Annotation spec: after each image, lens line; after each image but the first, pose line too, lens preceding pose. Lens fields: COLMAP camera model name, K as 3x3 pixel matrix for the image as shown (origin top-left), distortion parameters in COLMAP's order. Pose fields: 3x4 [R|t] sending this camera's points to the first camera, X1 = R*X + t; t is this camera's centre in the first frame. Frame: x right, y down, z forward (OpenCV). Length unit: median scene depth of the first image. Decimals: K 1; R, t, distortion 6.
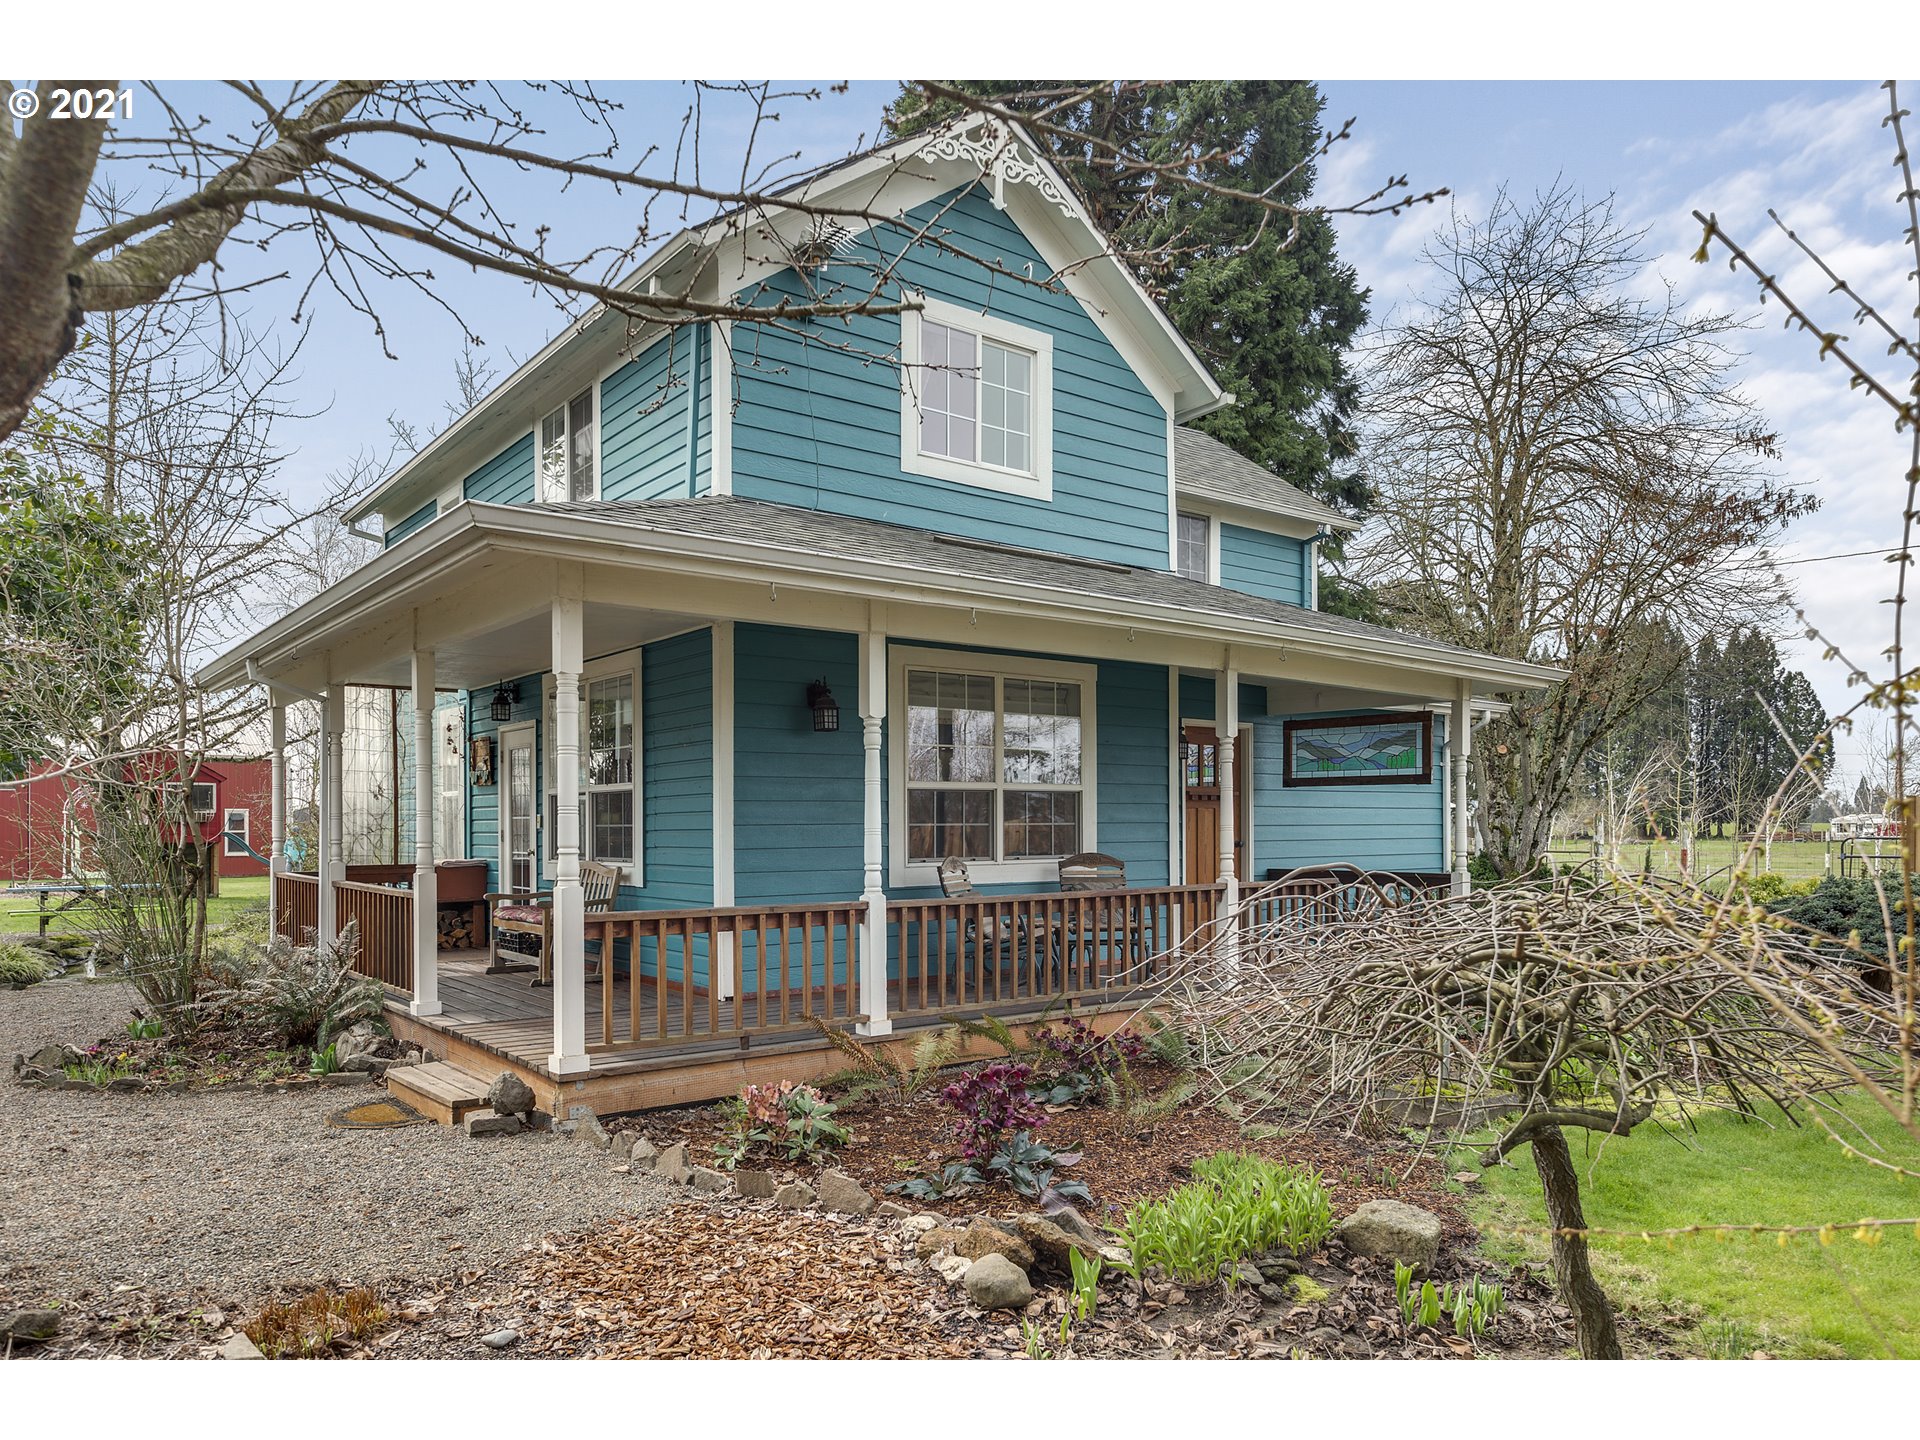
lens RADIAL K [[1280.7, 0, 960.9], [0, 1280.7, 704.6], [0, 0, 1]] dist [0.168200, 0.000017]
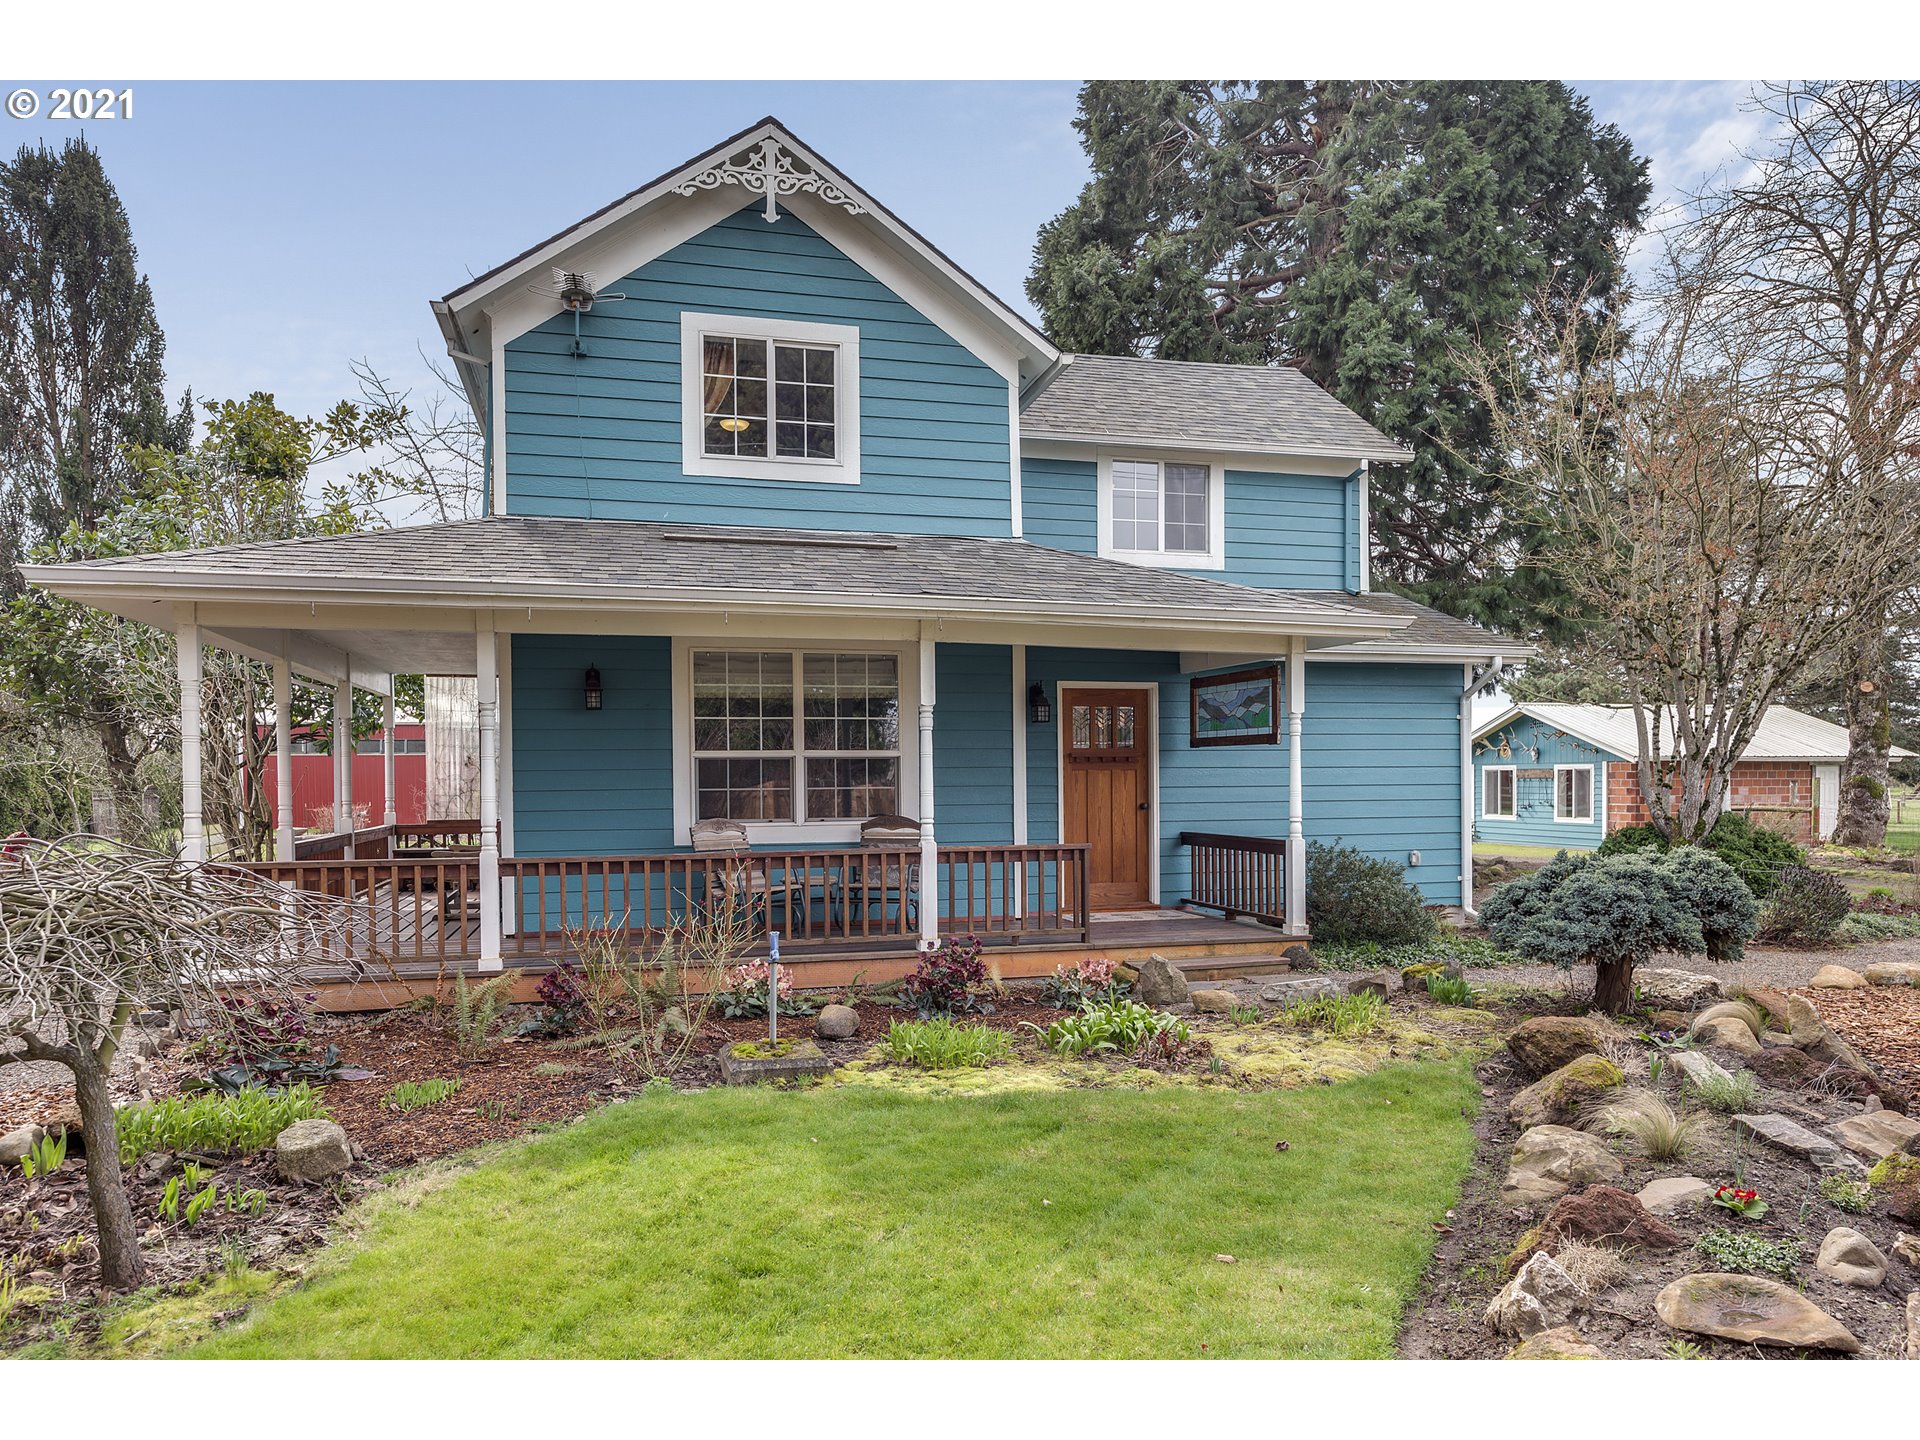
lens RADIAL K [[1207.3, 0, 960.0], [0, 1207.3, 720.0], [0, 0, 1]] dist [0.057473, 0.000646]
pose [[0.913099, -0.013911, -0.407501, 0.529479], [0.038240, 0.997934, 0.051619, -0.011757], [0.405941, -0.062716, 0.911745, 0.107758]]
